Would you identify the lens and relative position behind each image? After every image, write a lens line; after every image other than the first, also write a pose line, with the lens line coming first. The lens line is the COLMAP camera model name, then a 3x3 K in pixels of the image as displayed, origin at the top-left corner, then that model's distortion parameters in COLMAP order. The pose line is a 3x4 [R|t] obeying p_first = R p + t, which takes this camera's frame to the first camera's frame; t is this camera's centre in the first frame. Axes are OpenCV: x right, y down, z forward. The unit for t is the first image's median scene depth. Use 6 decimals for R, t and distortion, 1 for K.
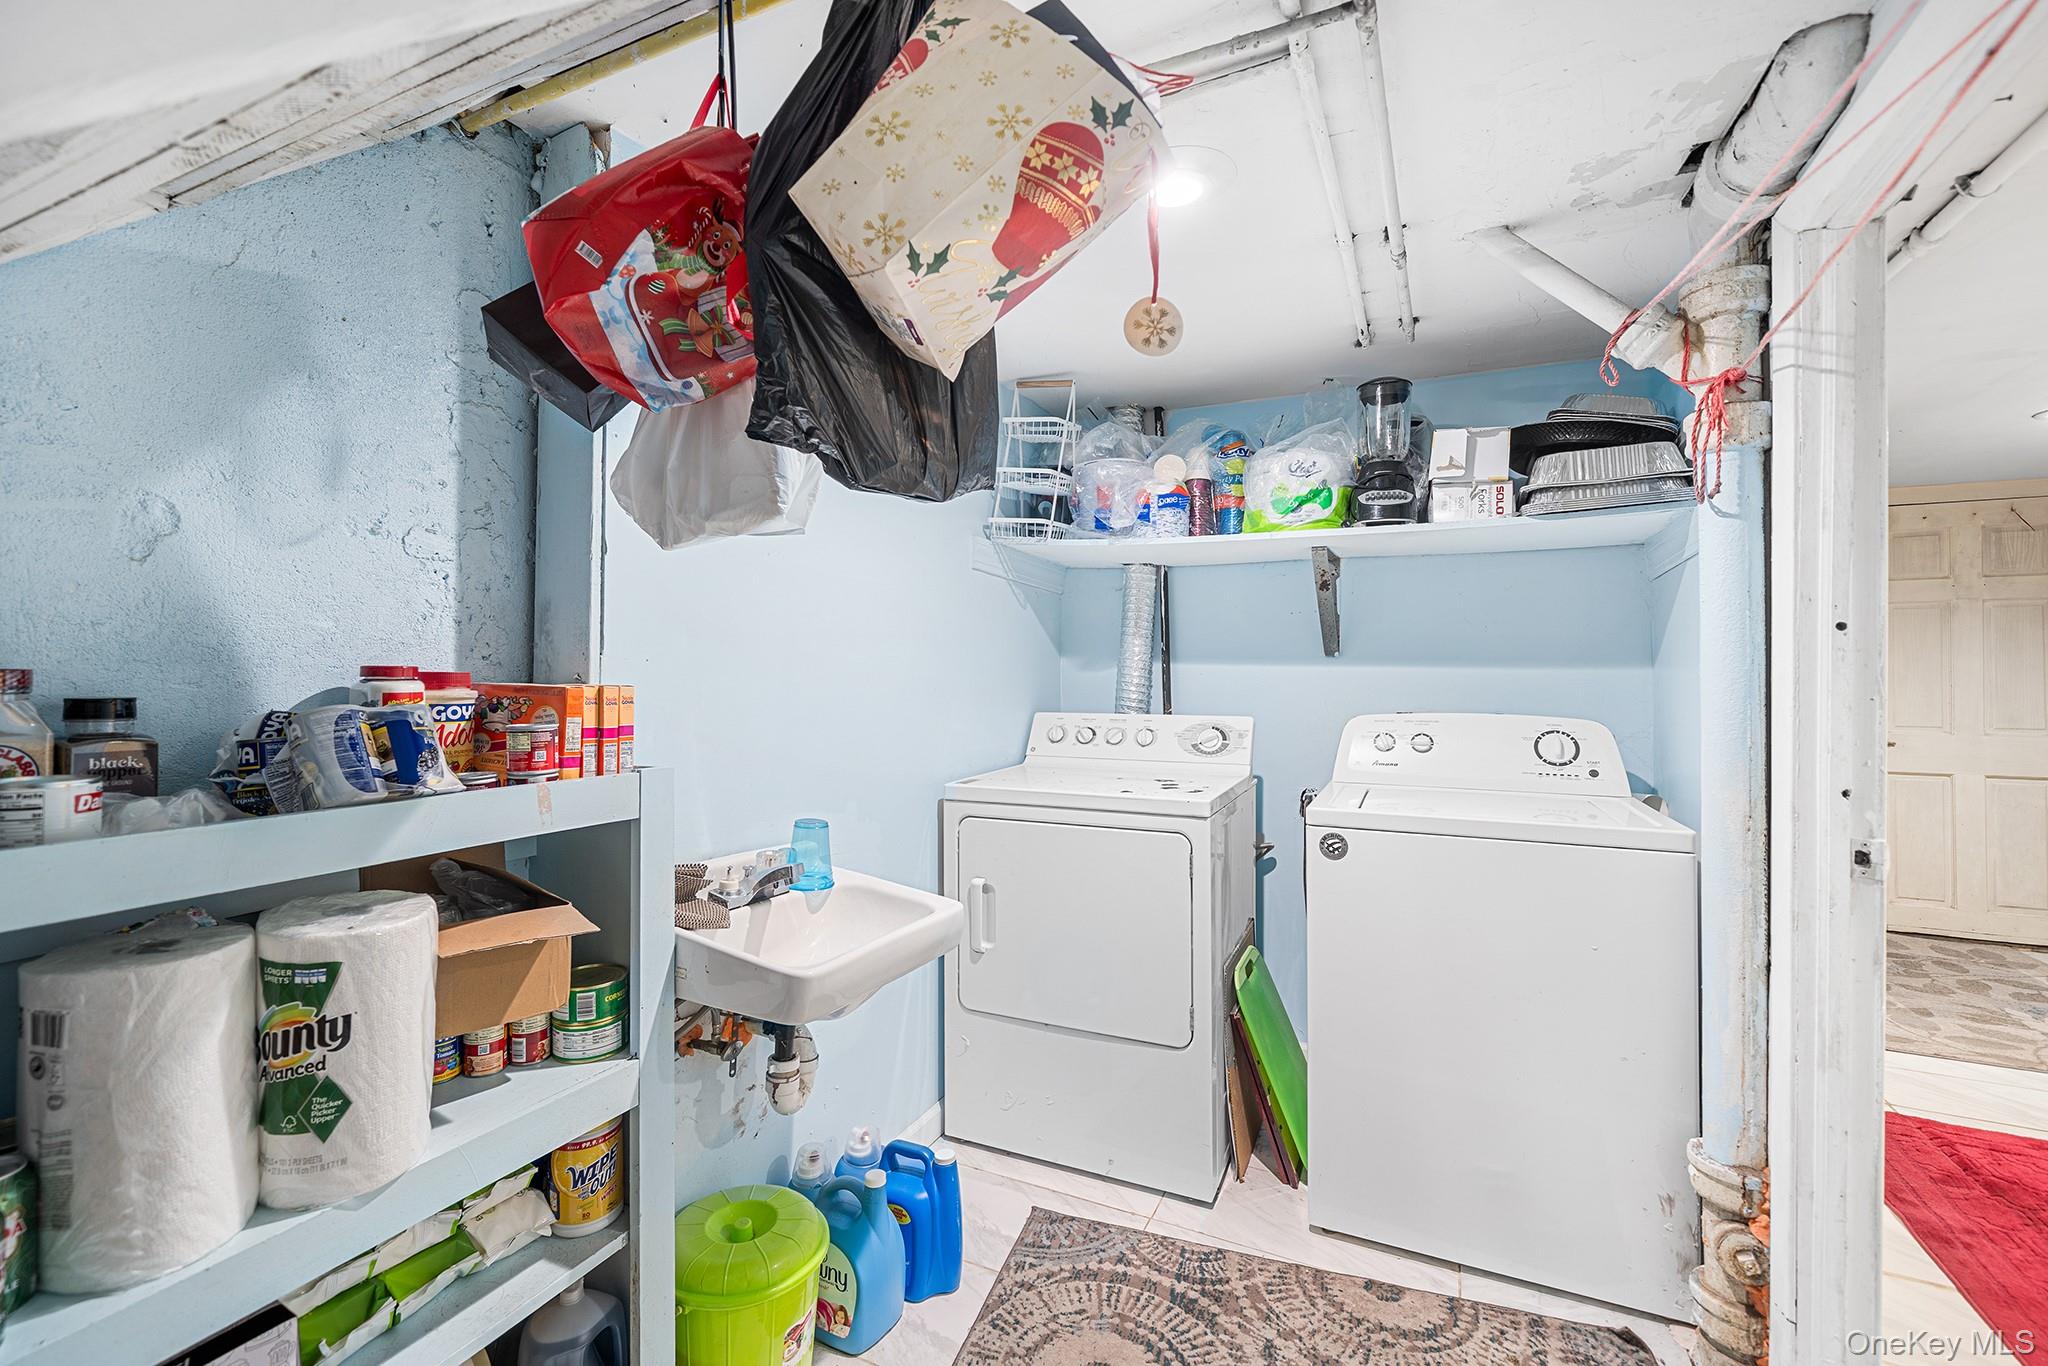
lens RADIAL K [[848.6, 0, 1028.4], [0, 848.6, 672.1], [0, 0, 1]] dist [0.000389, 0.000221]
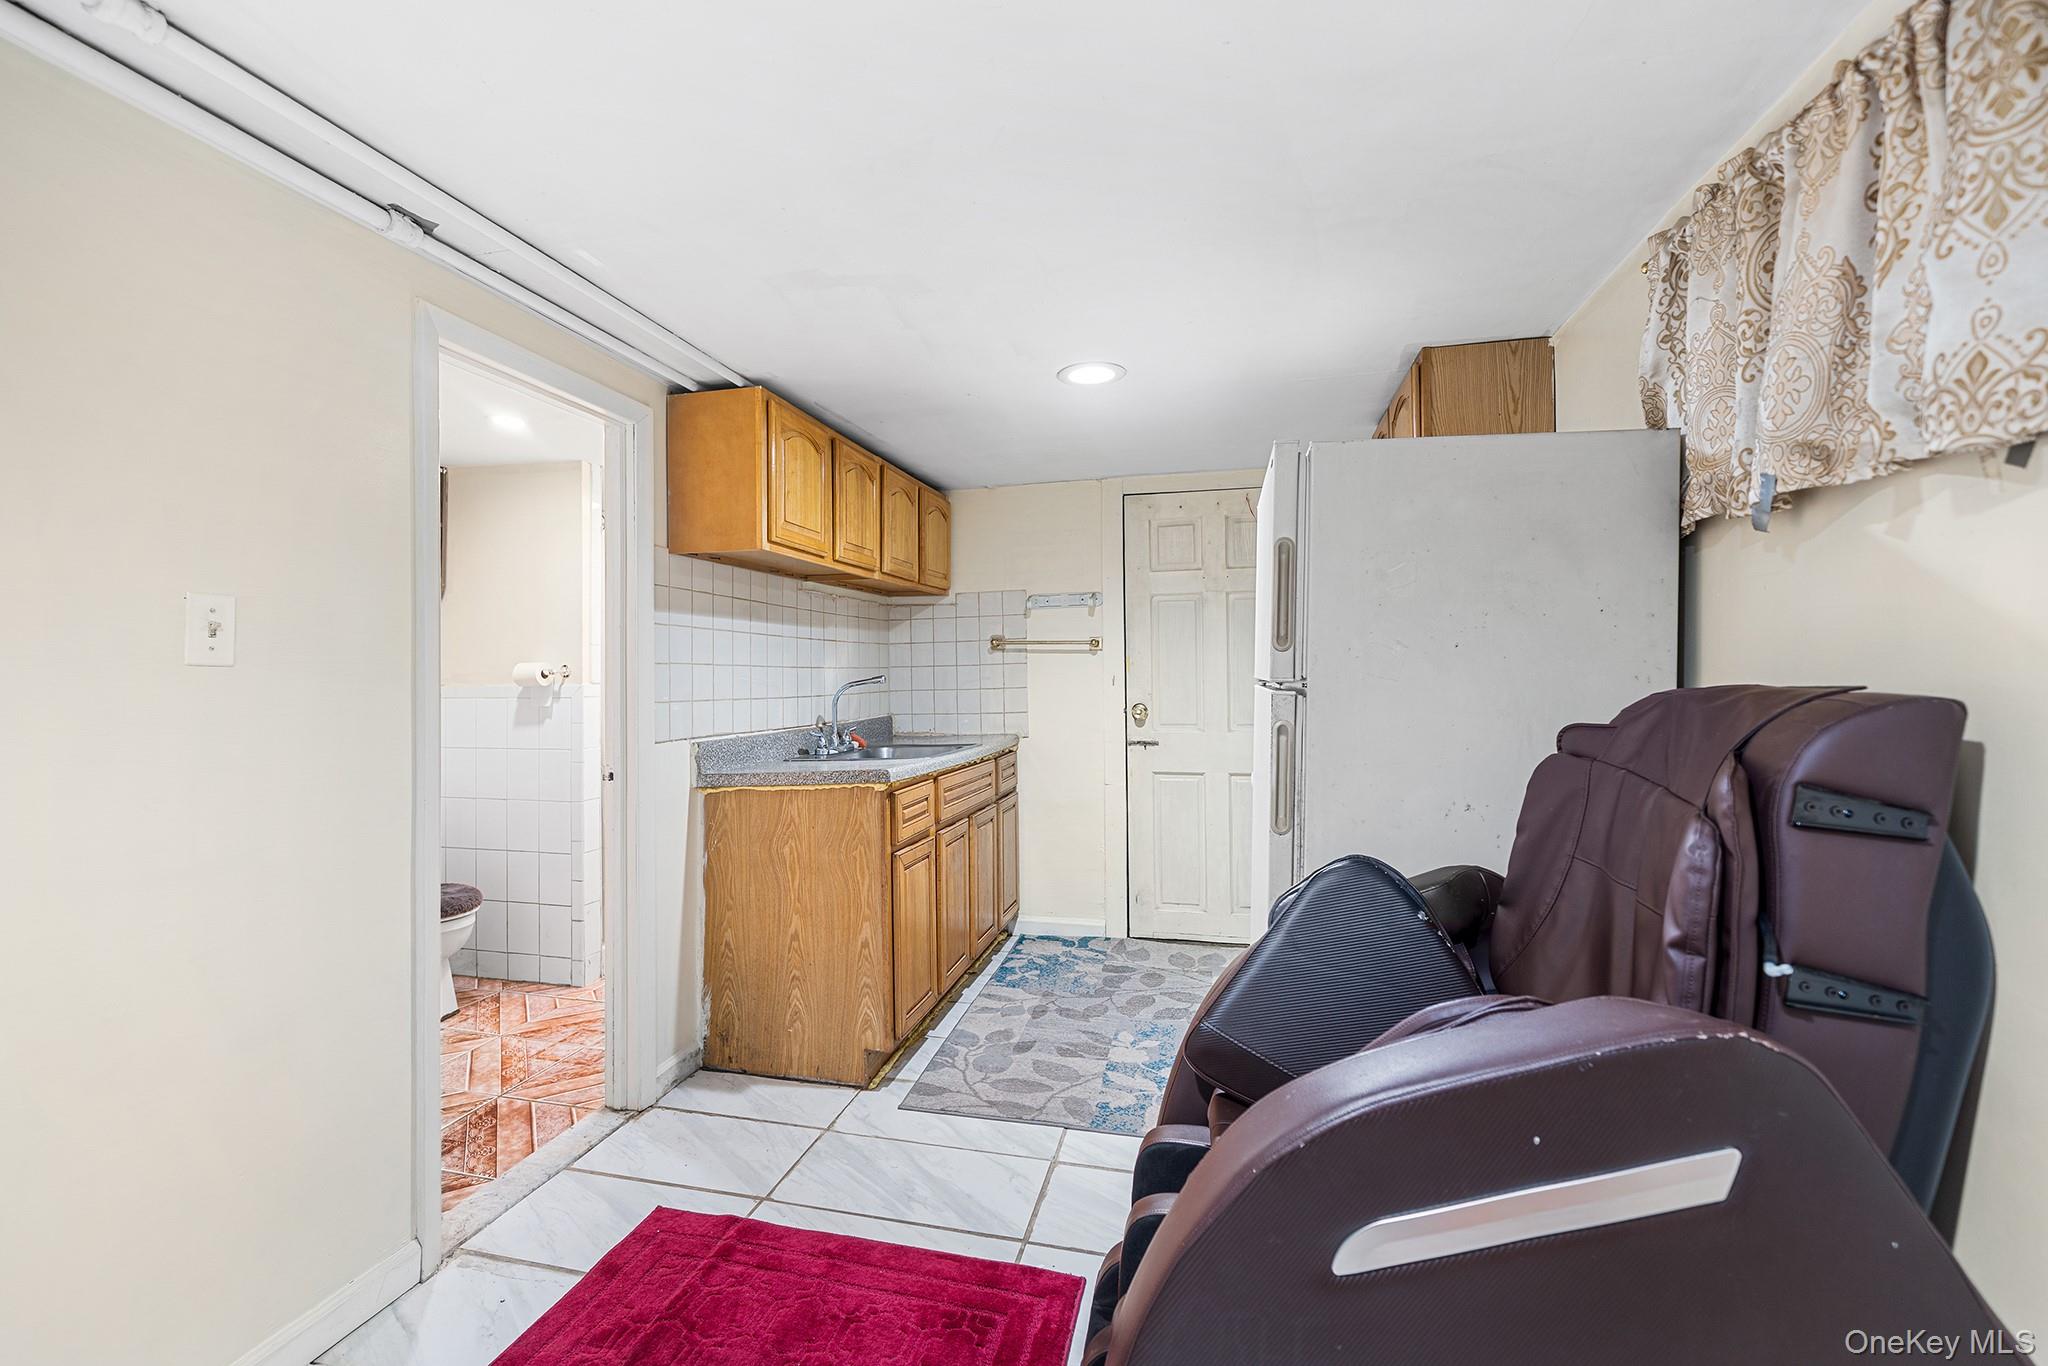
lens RADIAL K [[848.6, 0, 1015.4], [0, 848.6, 677.1], [0, 0, 1]] dist [0.000389, 0.000221]
pose [[0.979187, -0.007994, 0.202802, 0.693136], [0.007291, 0.999965, 0.004212, 0.005448], [-0.202828, -0.002646, 0.979211, 0.100936]]
